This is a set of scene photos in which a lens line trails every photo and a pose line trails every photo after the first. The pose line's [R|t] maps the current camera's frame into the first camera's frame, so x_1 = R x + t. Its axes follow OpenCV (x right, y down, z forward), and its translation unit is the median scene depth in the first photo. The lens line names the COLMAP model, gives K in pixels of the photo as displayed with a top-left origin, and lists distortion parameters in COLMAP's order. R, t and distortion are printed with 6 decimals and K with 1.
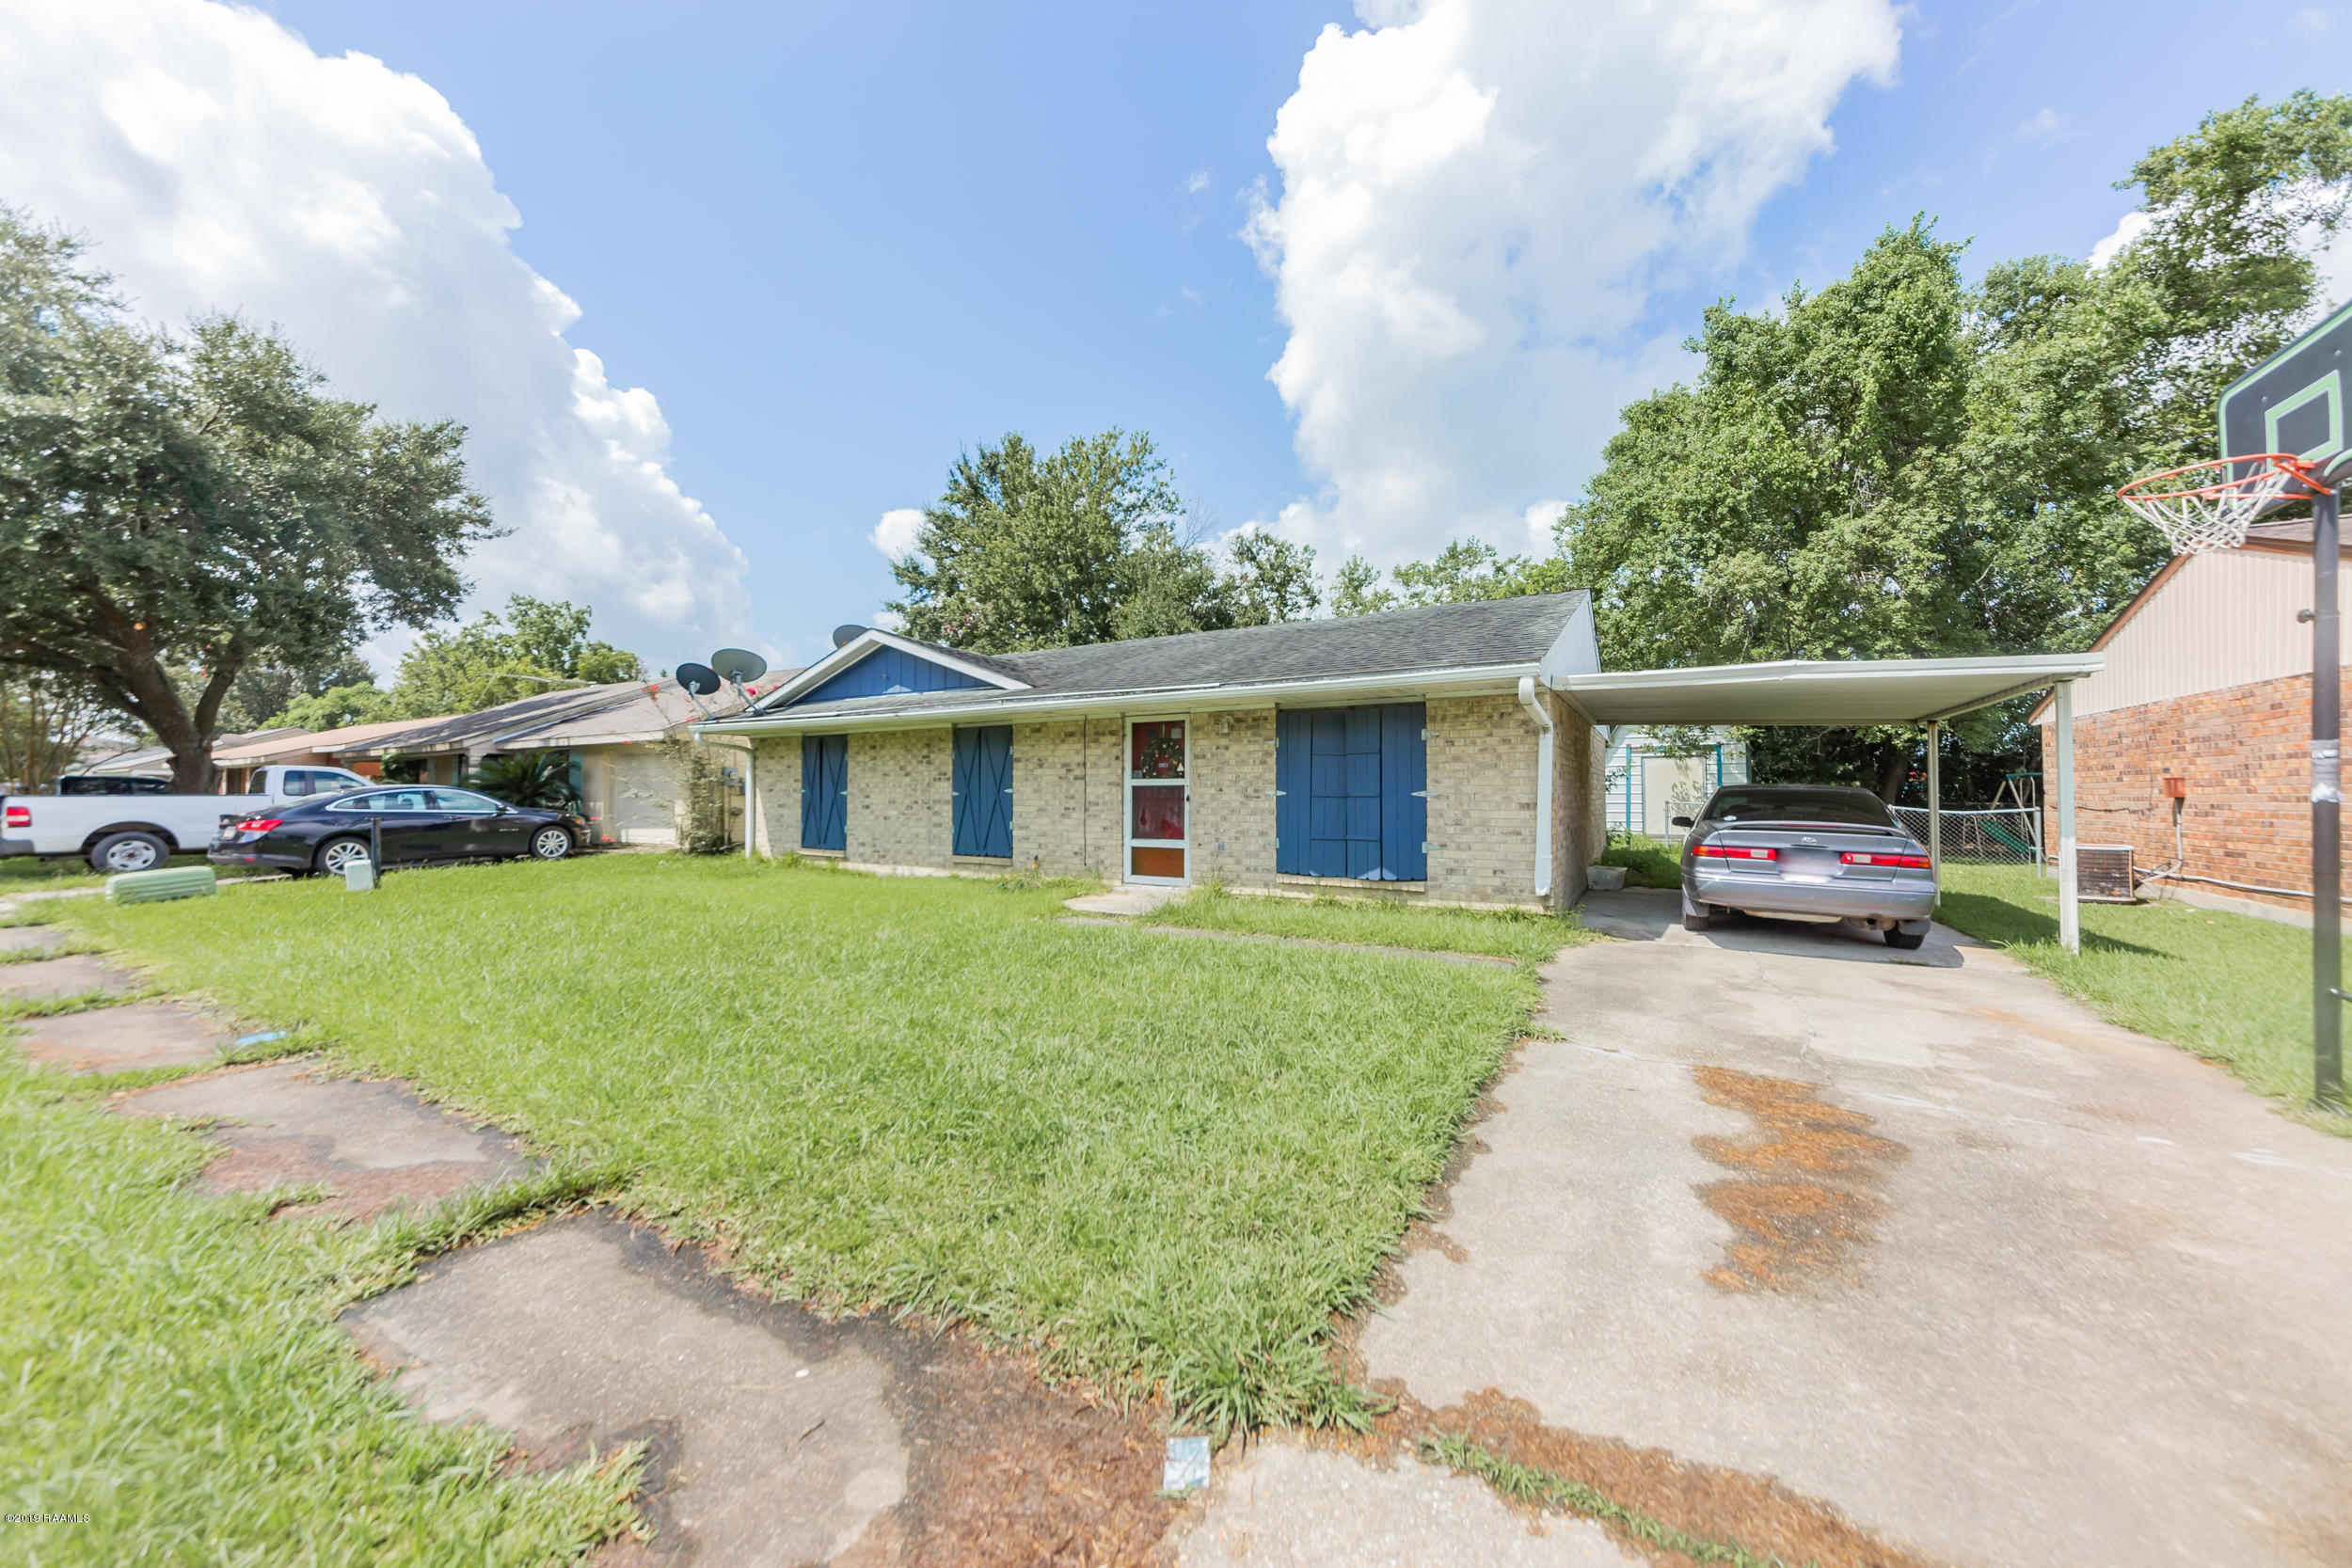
lens RADIAL K [[822.0, 0, 1170.4], [0, 822.0, 781.2], [0, 0, 1]] dist [0.000057, 0.001490]
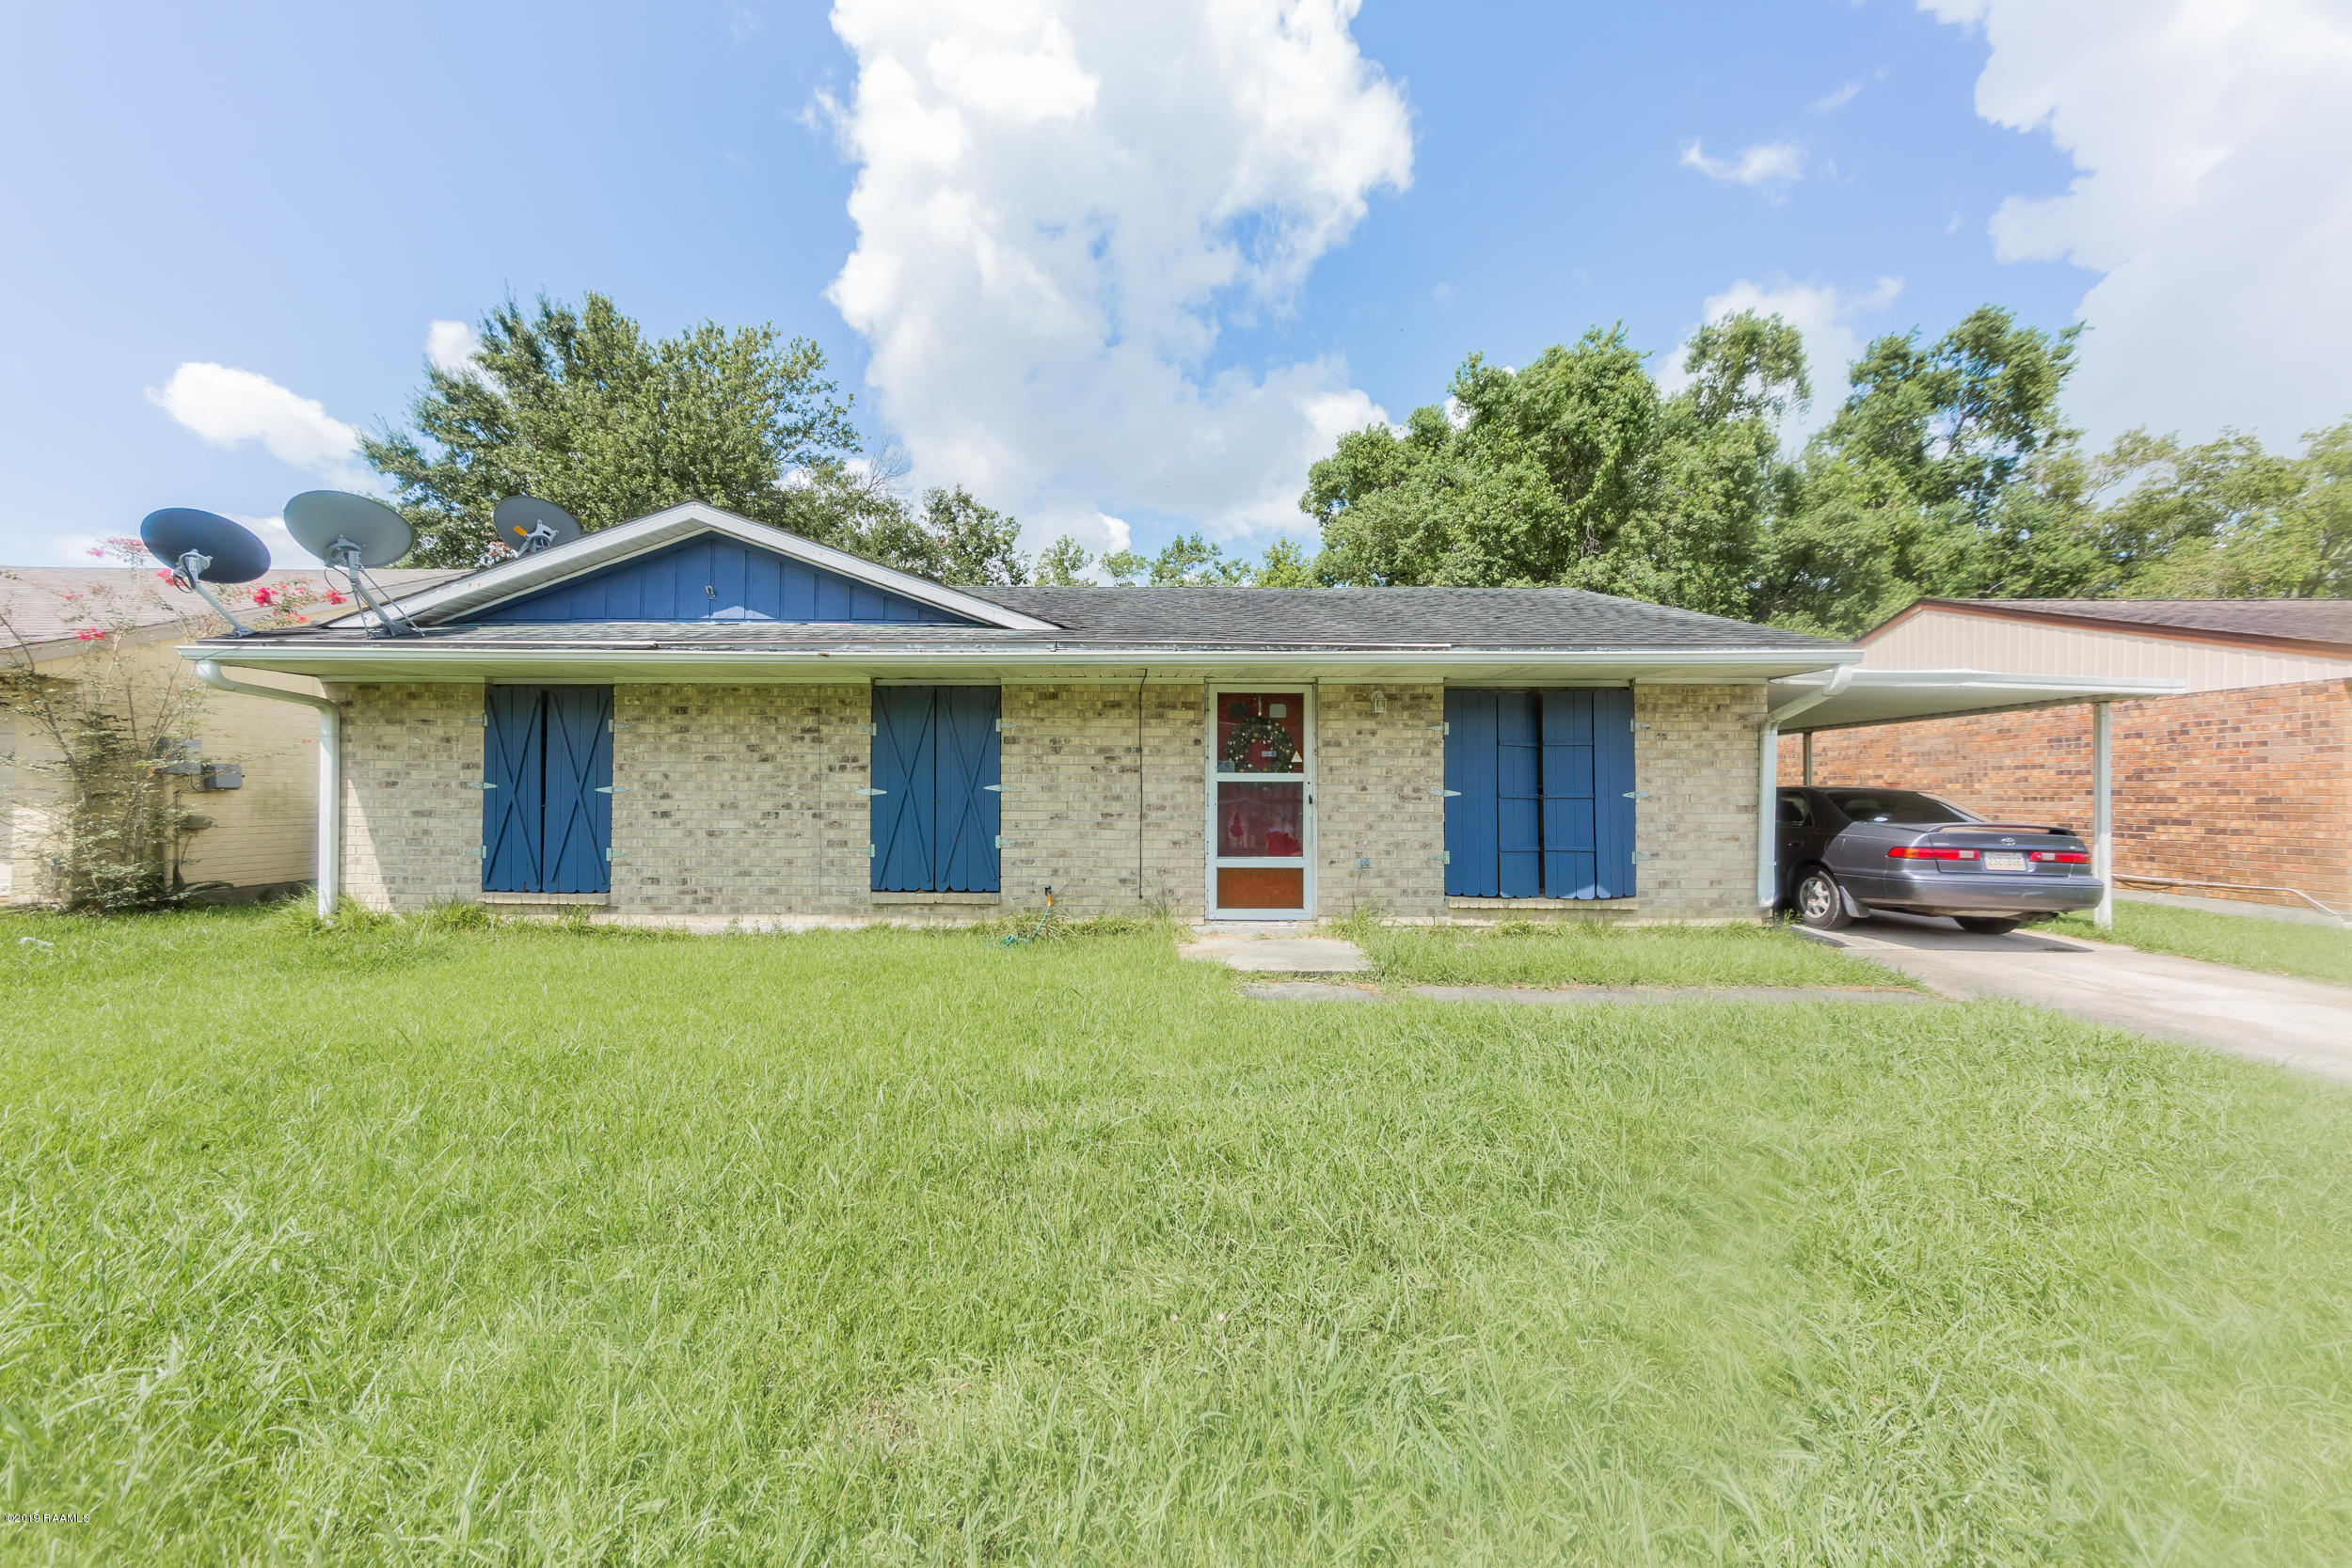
lens RADIAL K [[822.0, 0, 1177.5], [0, 822.0, 790.0], [0, 0, 1]] dist [0.000057, 0.001490]
pose [[0.864635, 0.003201, 0.502391, -0.403767], [-0.011038, 0.999859, 0.012627, 0.003648], [-0.502280, -0.016463, 0.864549, 0.381775]]
